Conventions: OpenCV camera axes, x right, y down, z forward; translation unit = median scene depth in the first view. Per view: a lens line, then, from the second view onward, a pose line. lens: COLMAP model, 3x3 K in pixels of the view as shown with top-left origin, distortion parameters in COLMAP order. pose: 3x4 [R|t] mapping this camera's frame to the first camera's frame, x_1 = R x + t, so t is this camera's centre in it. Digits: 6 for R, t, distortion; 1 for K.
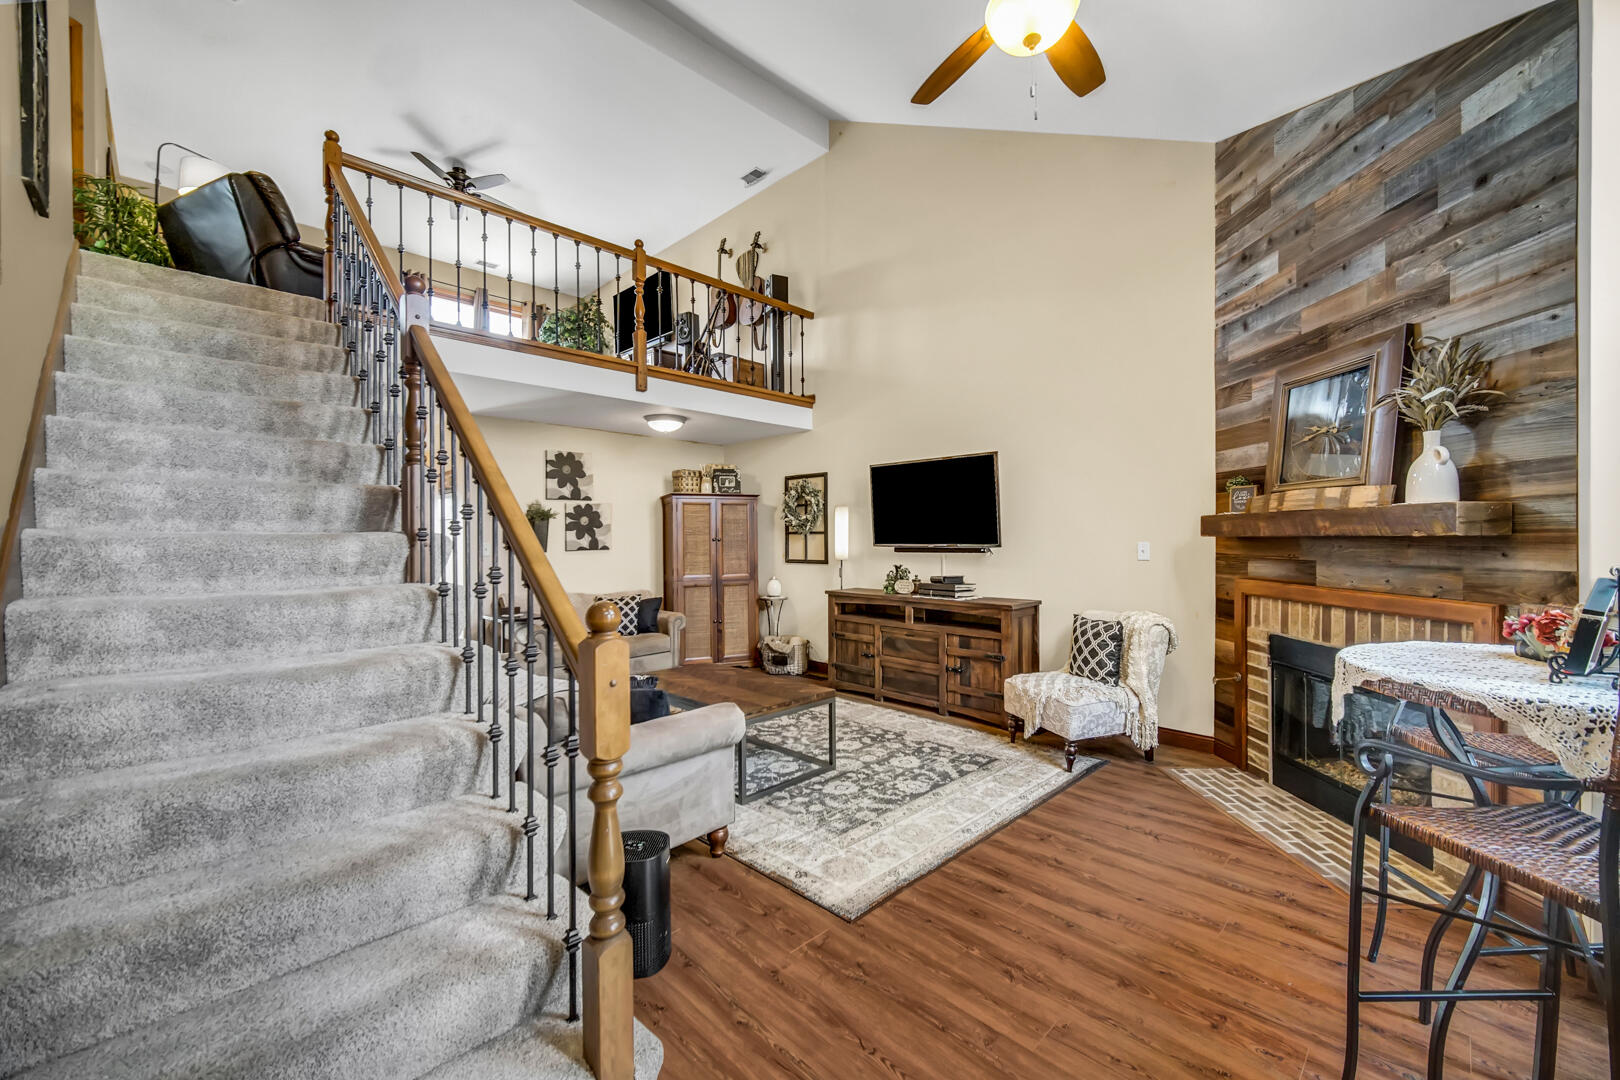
lens RADIAL K [[635.2, 0, 812.1], [0, 635.2, 544.6], [0, 0, 1]] dist [-0.002432, -0.000499]
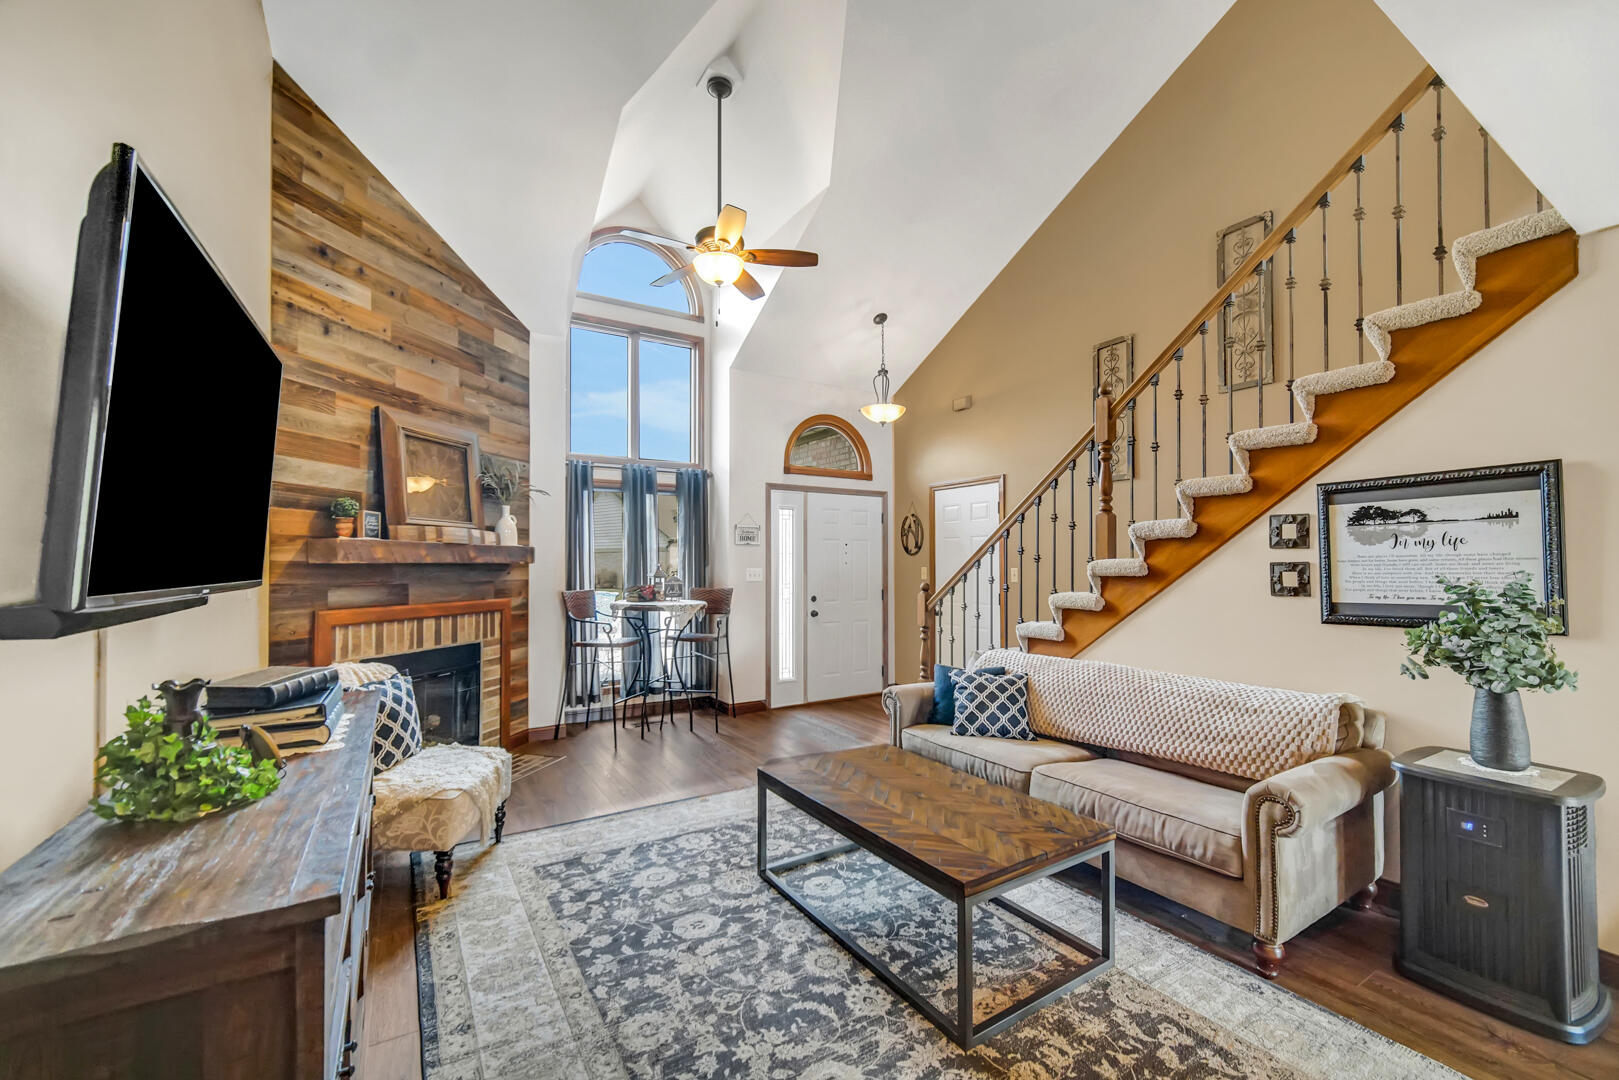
lens RADIAL K [[634.8, 0, 813.8], [0, 634.8, 548.9], [0, 0, 1]] dist [-0.002432, -0.000499]
pose [[-0.973189, 0.002531, 0.229992, -0.206138], [-0.000549, 0.999911, -0.013327, -0.021999], [-0.230005, -0.013096, -0.973101, 1.766009]]
